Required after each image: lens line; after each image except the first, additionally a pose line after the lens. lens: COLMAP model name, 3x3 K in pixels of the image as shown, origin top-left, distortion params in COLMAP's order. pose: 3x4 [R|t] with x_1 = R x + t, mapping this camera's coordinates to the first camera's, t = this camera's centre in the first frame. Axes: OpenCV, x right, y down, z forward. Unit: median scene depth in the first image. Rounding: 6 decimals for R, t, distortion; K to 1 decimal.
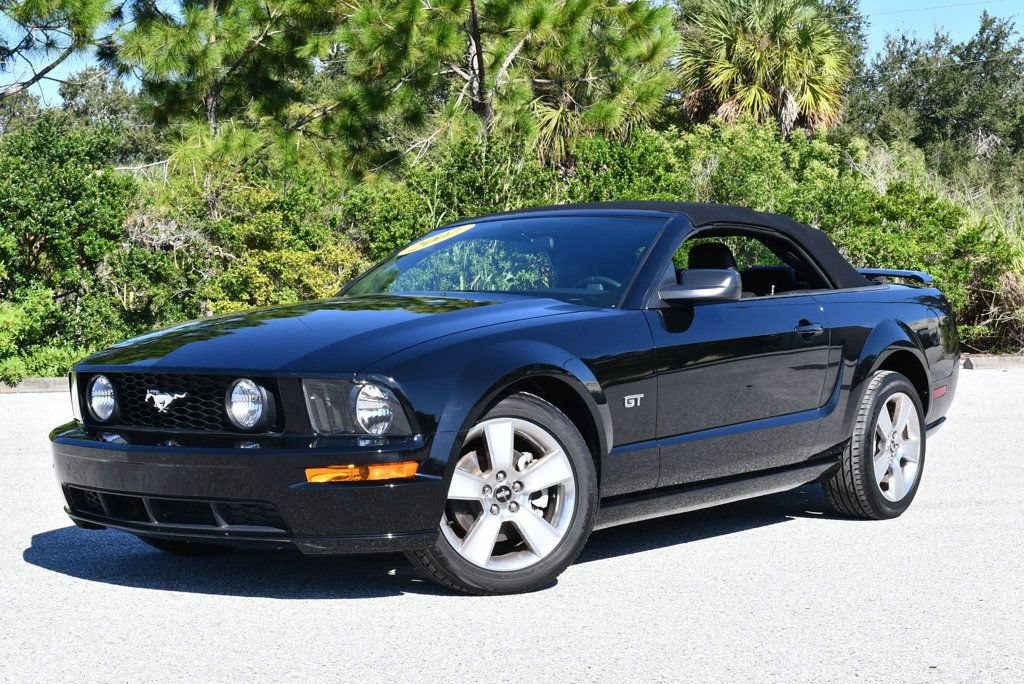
lens RADIAL K [[1749.8, 0, 502.2], [0, 1749.8, 361.2], [0, 0, 1]] dist [-0.022494, 0.000000]
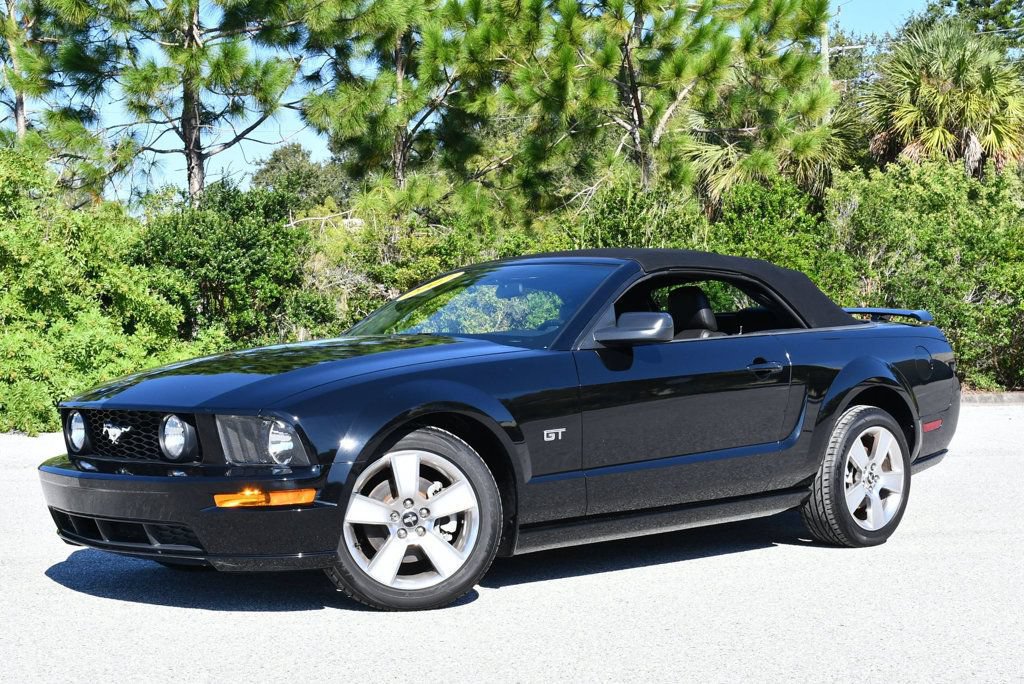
lens RADIAL K [[1630.8, 0, 497.4], [0, 1630.8, 403.9], [0, 0, 1]] dist [-0.035071, 0.000000]
pose [[0.986715, 0.000865, -0.162457, 0.165500], [0.000487, 0.999966, 0.008286, -0.003937], [0.162459, -0.008255, 0.986681, -0.001751]]
